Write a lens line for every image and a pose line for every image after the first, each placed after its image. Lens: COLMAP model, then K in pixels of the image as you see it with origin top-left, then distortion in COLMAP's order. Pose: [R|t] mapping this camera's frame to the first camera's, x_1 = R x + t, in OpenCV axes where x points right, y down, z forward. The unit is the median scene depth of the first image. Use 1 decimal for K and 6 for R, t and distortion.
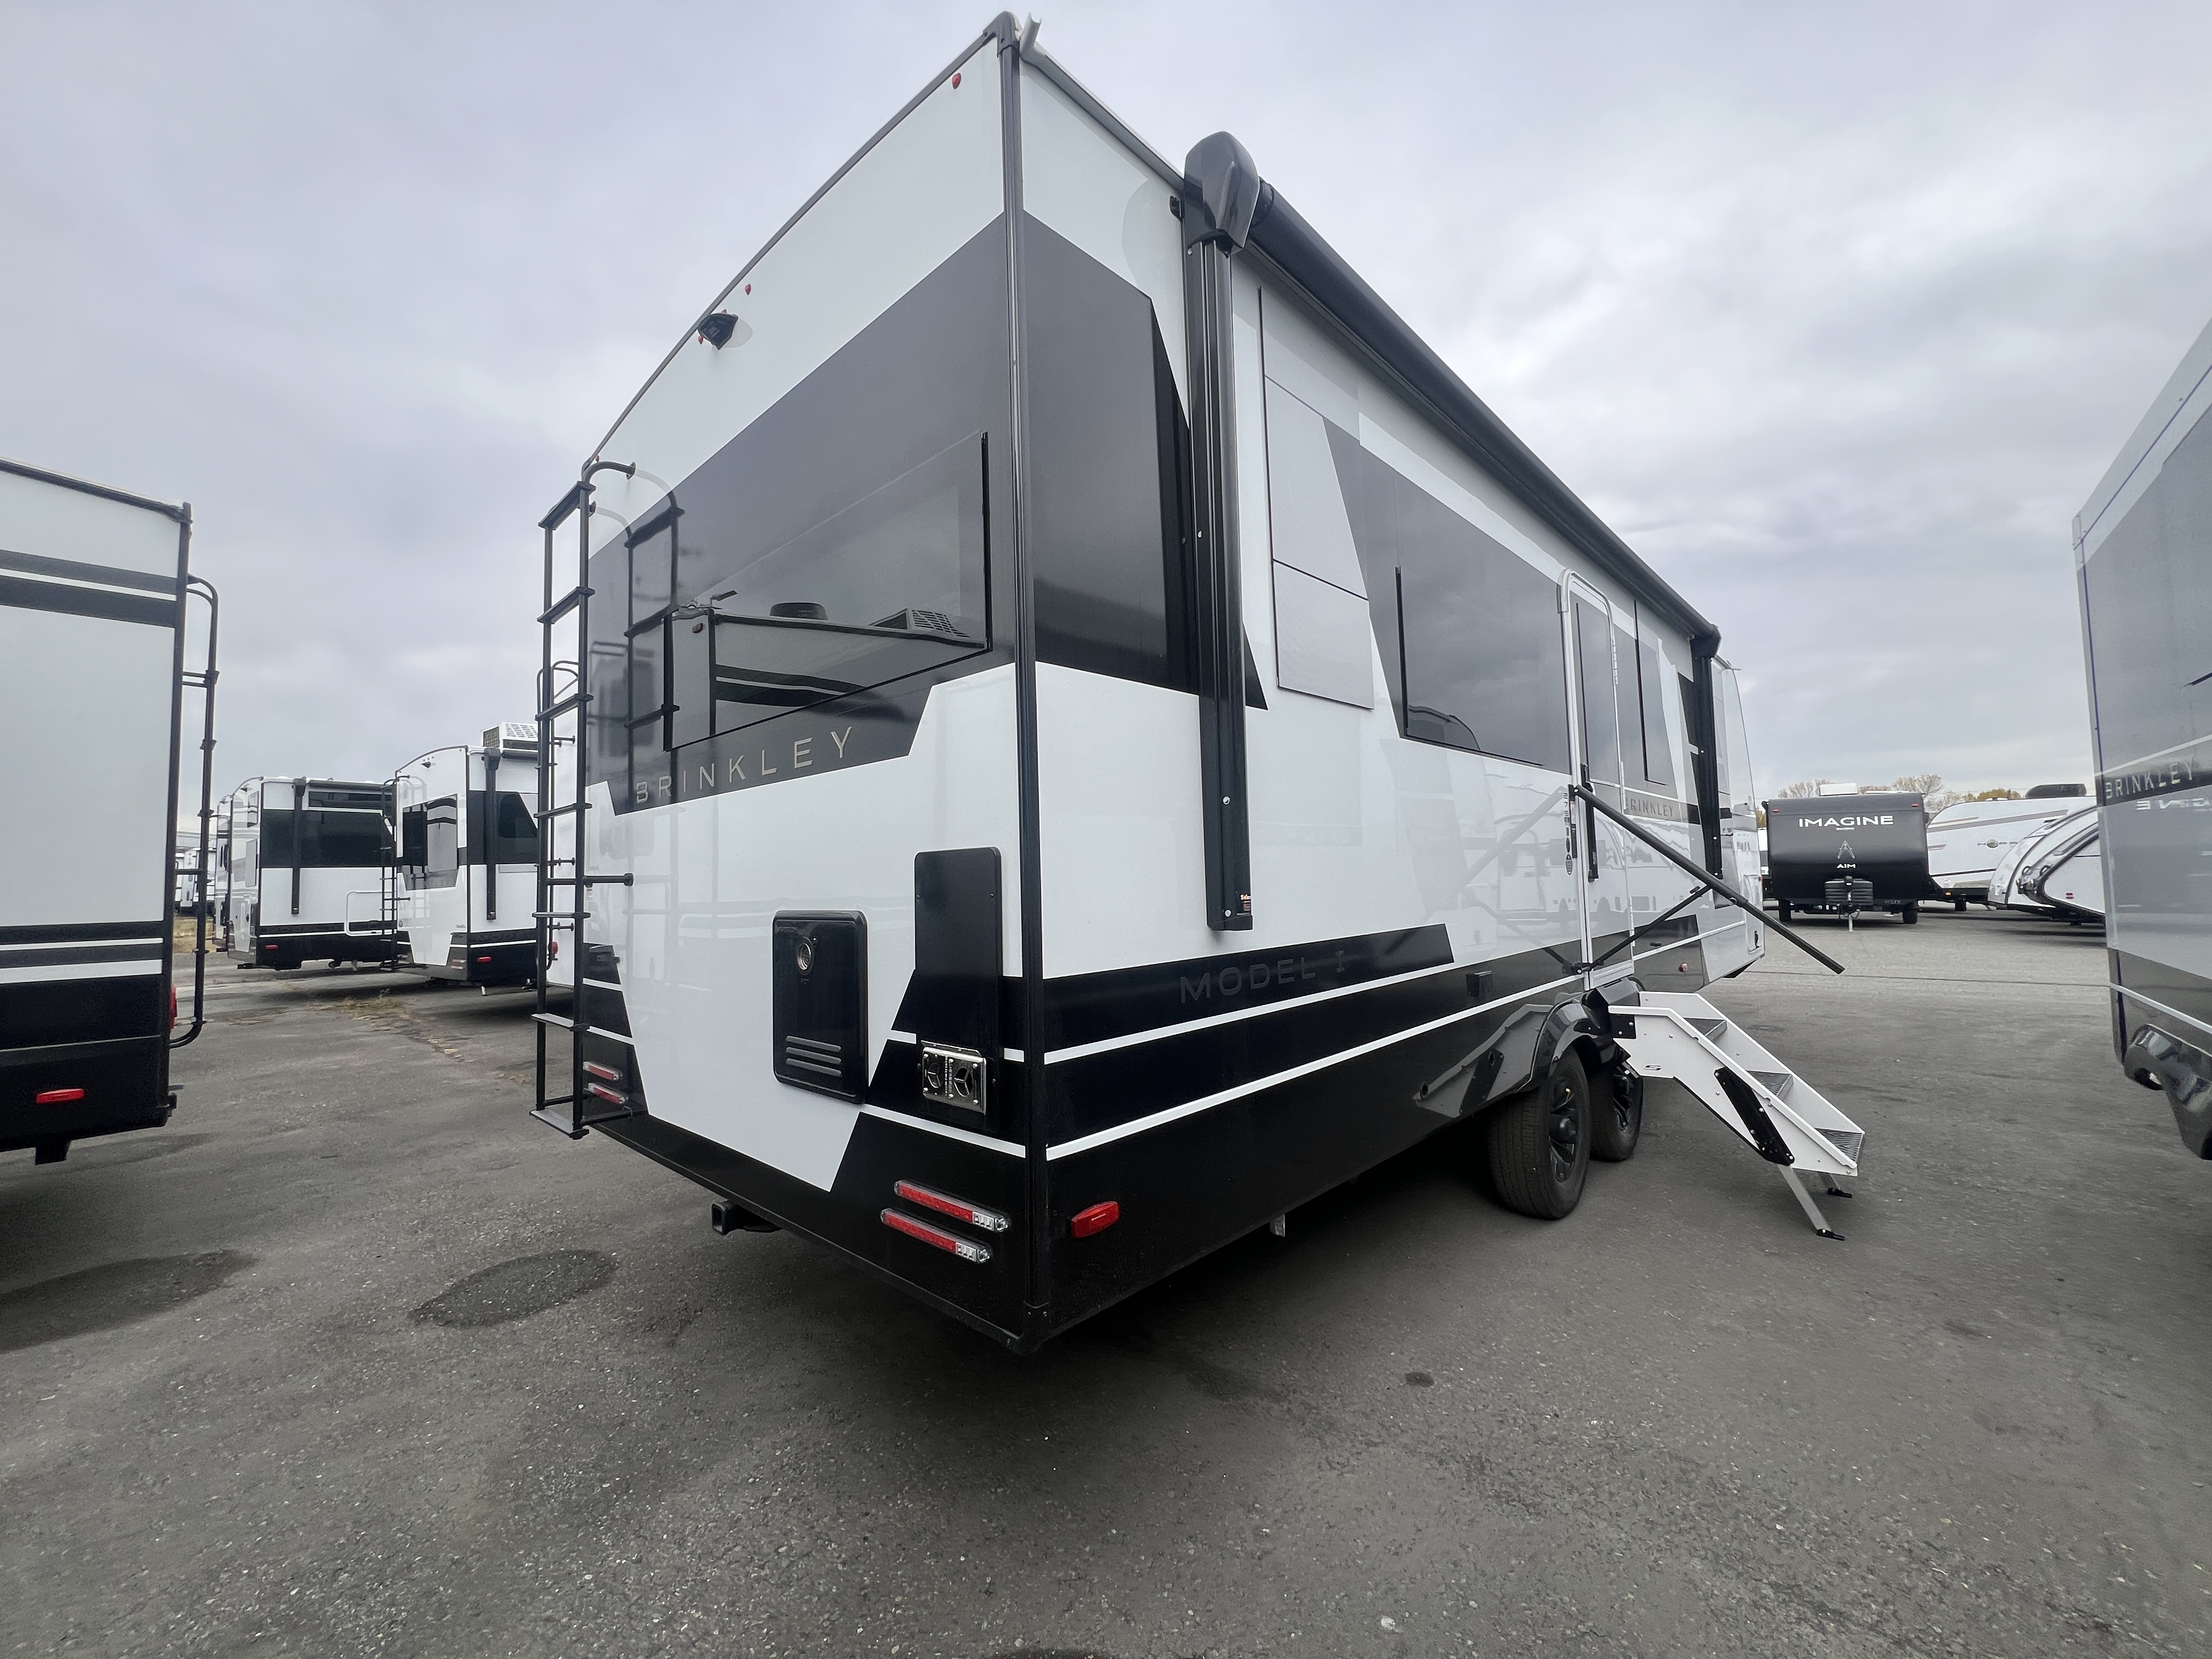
lens RADIAL K [[882.7, 0, 1096.7], [0, 882.7, 827.2], [0, 0, 1]] dist [-0.001835, -0.000096]
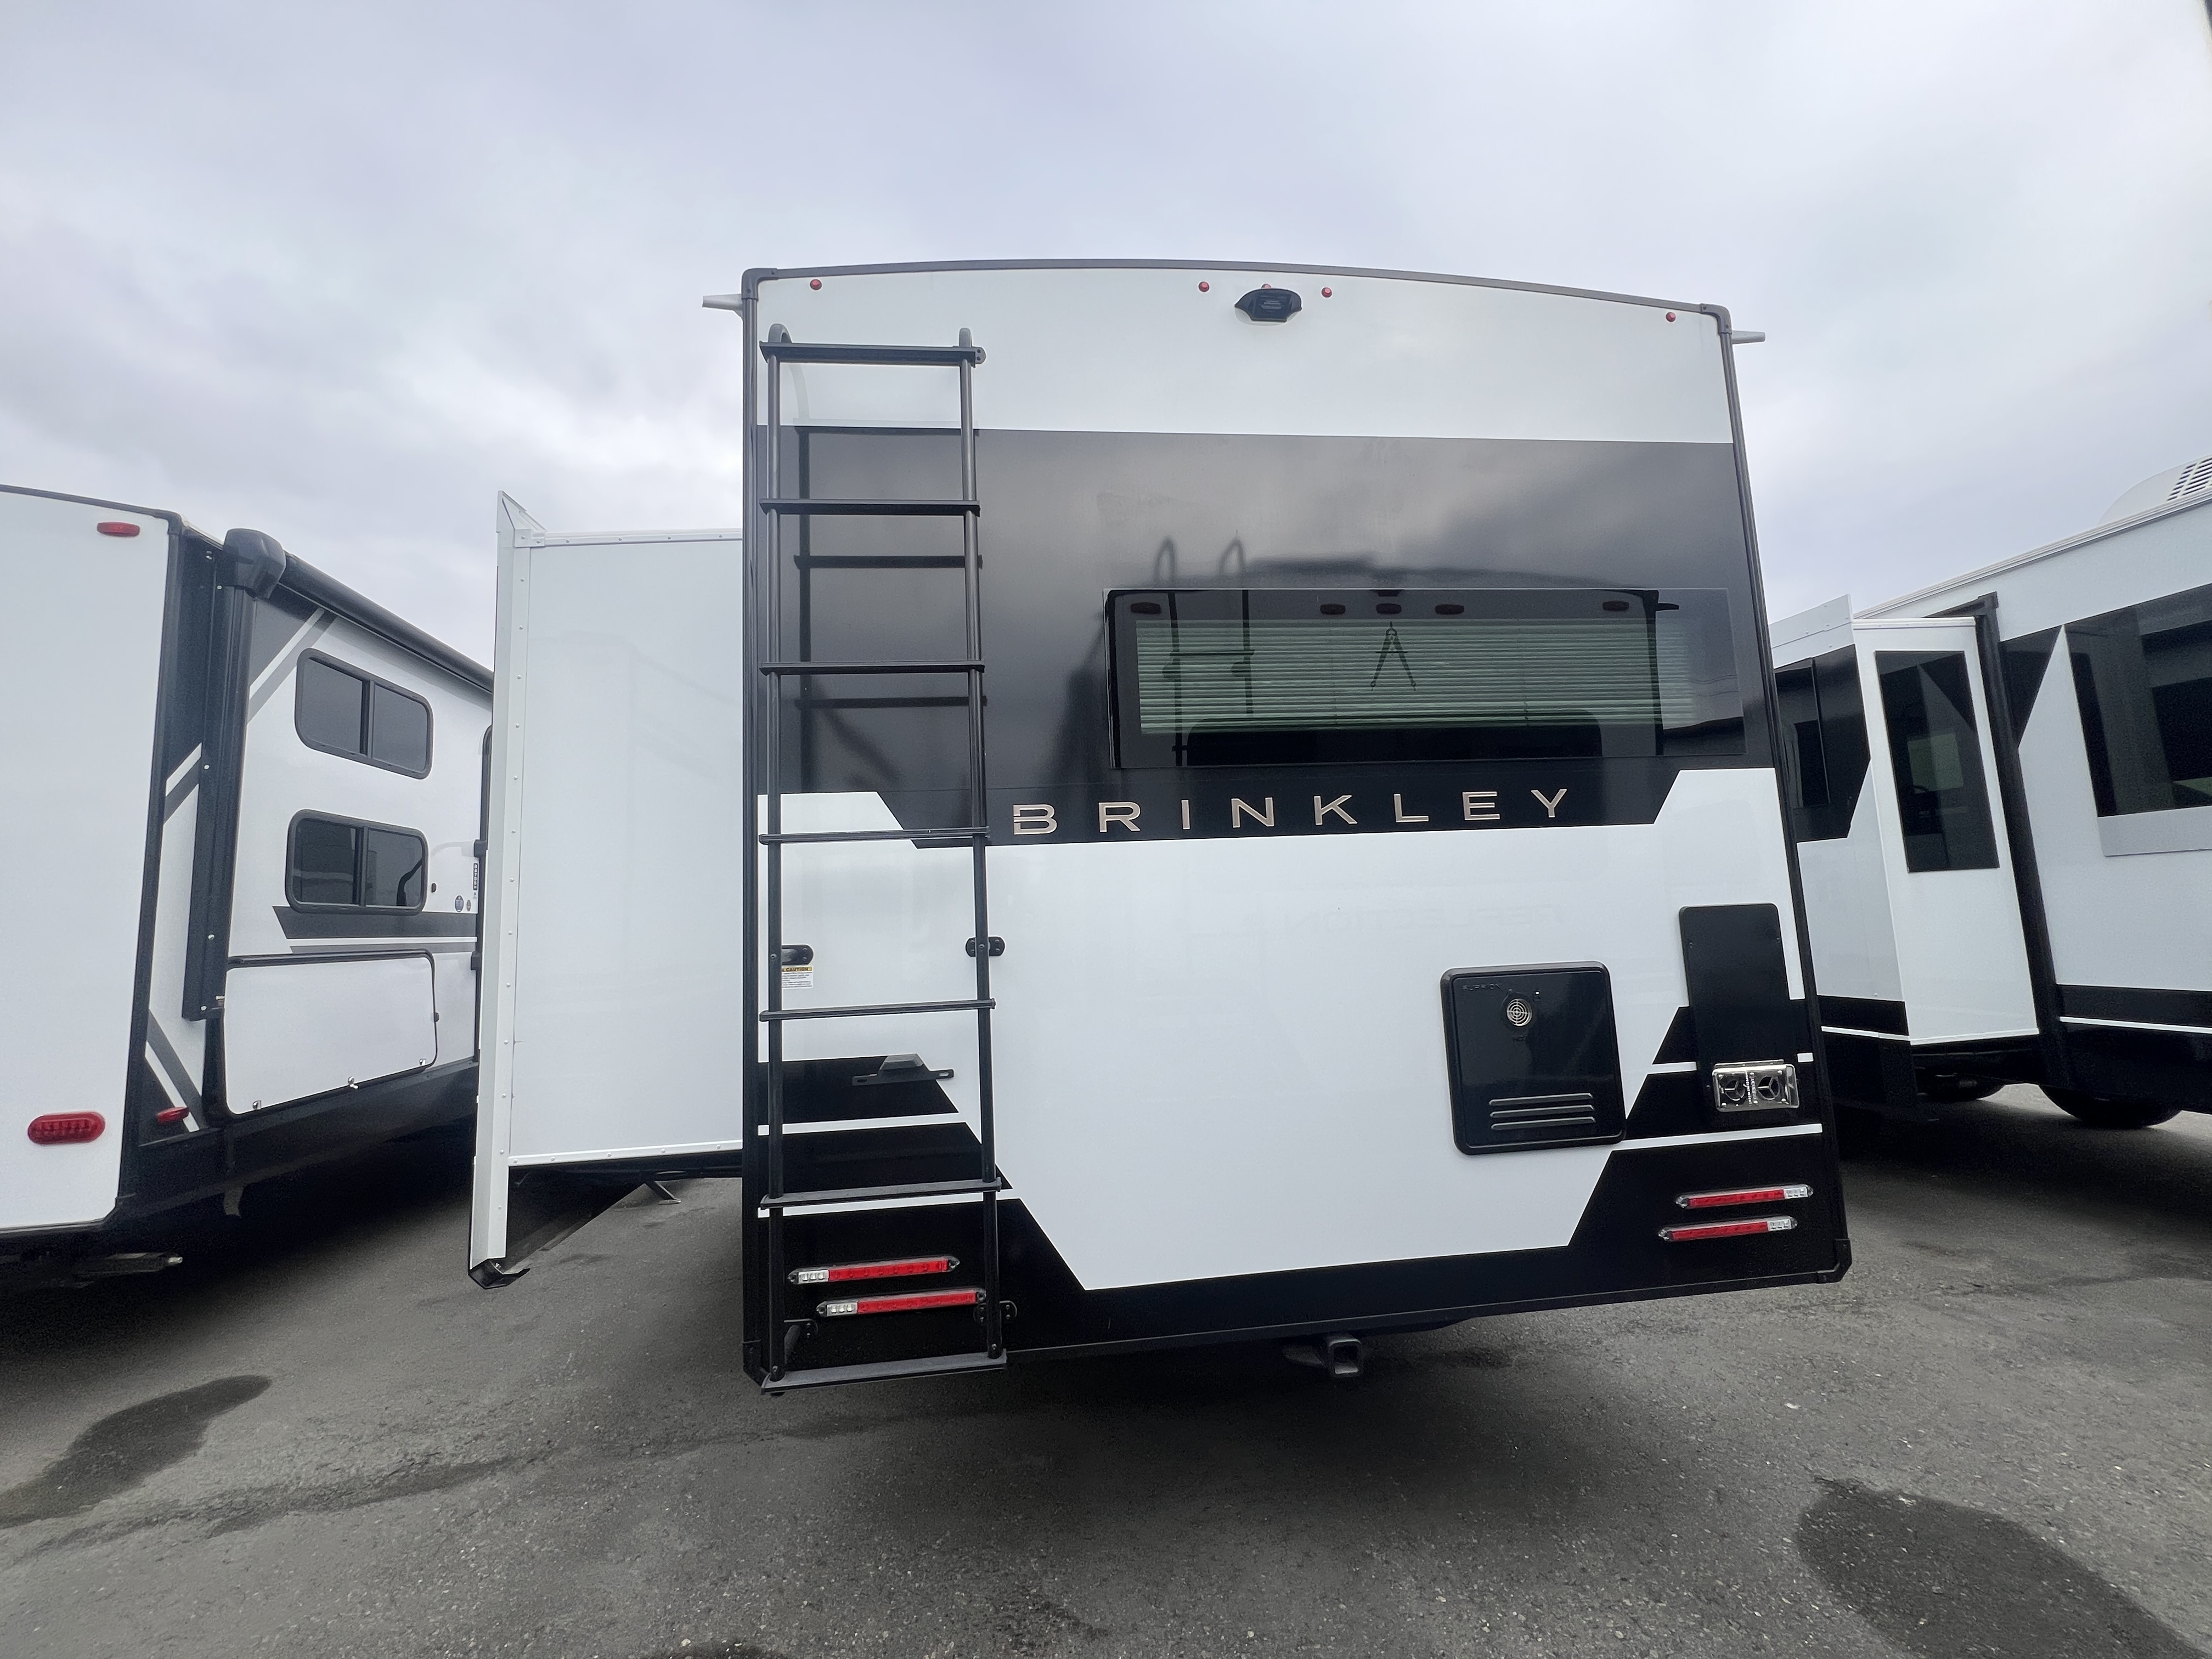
lens RADIAL K [[882.7, 0, 1103.0], [0, 882.7, 827.7], [0, 0, 1]] dist [-0.001835, -0.000096]
pose [[0.646026, 0.083508, 0.758734, -1.448907], [-0.020462, 0.995535, -0.092148, 0.042935], [-0.763041, 0.044005, 0.644850, 0.736551]]
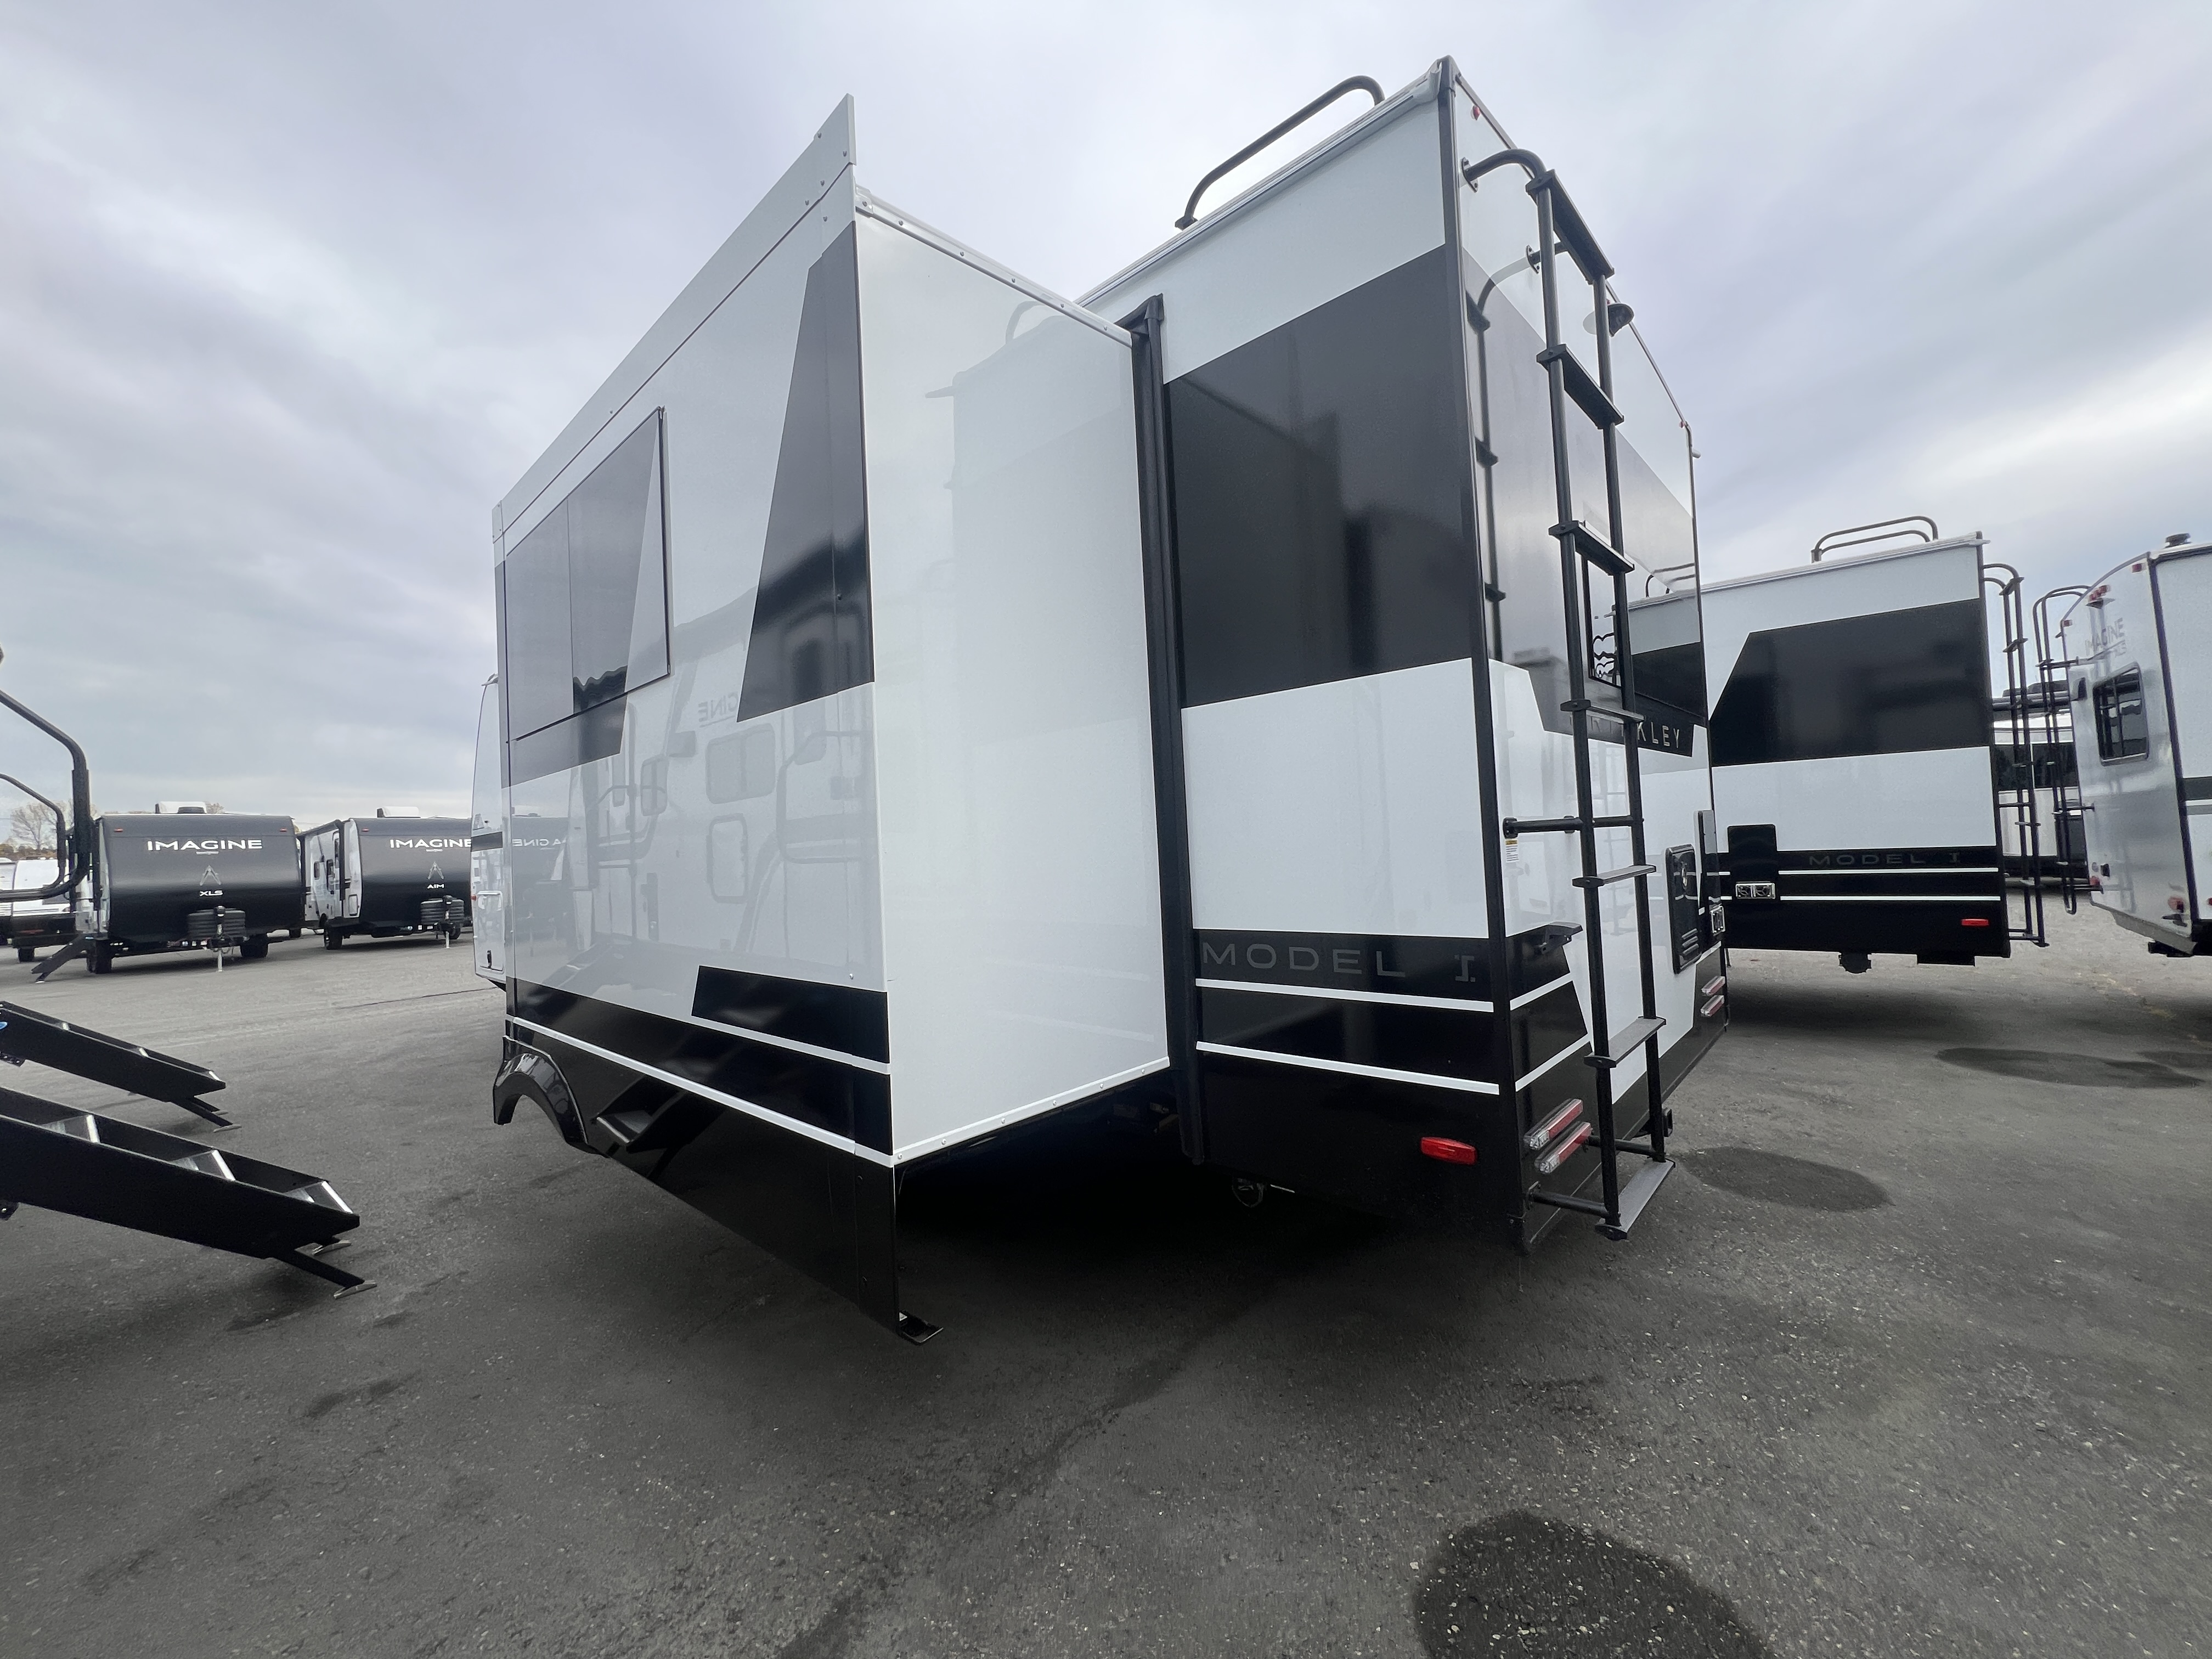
lens RADIAL K [[882.7, 0, 1107.6], [0, 882.7, 825.3], [0, 0, 1]] dist [-0.001835, -0.000096]
pose [[-0.013303, 0.051070, 0.998606, -1.858493], [-0.011614, 0.998620, -0.051225, 0.148800], [-0.999844, -0.012279, -0.012692, 2.055774]]
